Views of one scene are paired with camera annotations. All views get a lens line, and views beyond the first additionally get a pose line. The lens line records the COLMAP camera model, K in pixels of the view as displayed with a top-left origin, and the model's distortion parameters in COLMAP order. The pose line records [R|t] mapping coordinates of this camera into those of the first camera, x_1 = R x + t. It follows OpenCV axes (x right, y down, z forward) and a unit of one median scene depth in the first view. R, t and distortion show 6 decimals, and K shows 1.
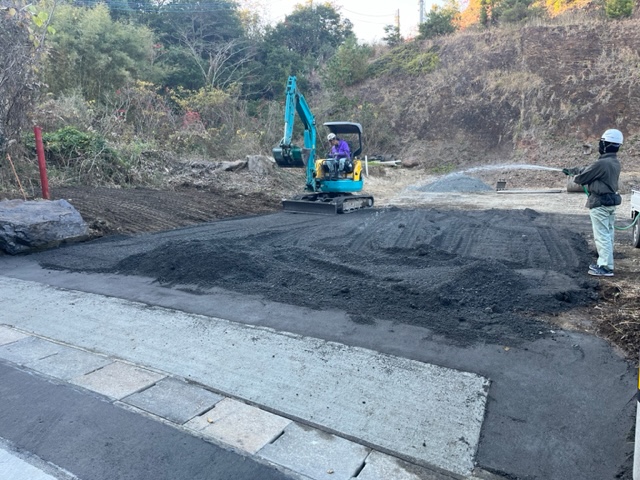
lens RADIAL K [[487.3, 0, 320.0], [0, 487.3, 240.0], [0, 0, 1]] dist [0.071973, -0.112606]
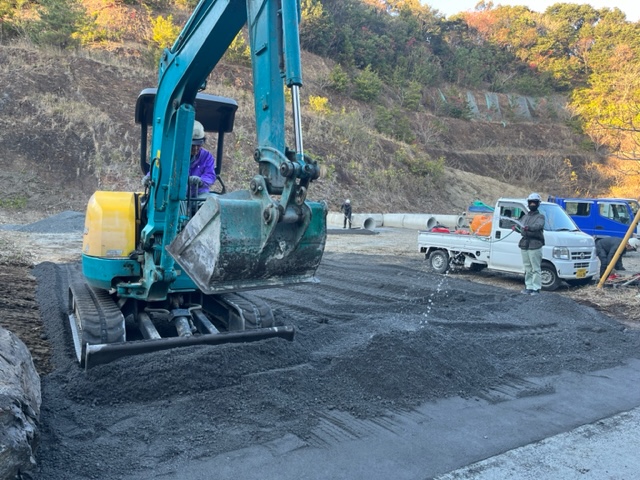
lens RADIAL K [[487.3, 0, 320.0], [0, 487.3, 240.0], [0, 0, 1]] dist [0.071973, -0.112606]
pose [[0.498853, -0.036773, 0.865906, -0.193188], [0.094567, 0.995444, -0.012206, -0.026100], [-0.861512, 0.087975, 0.500057, 0.164556]]
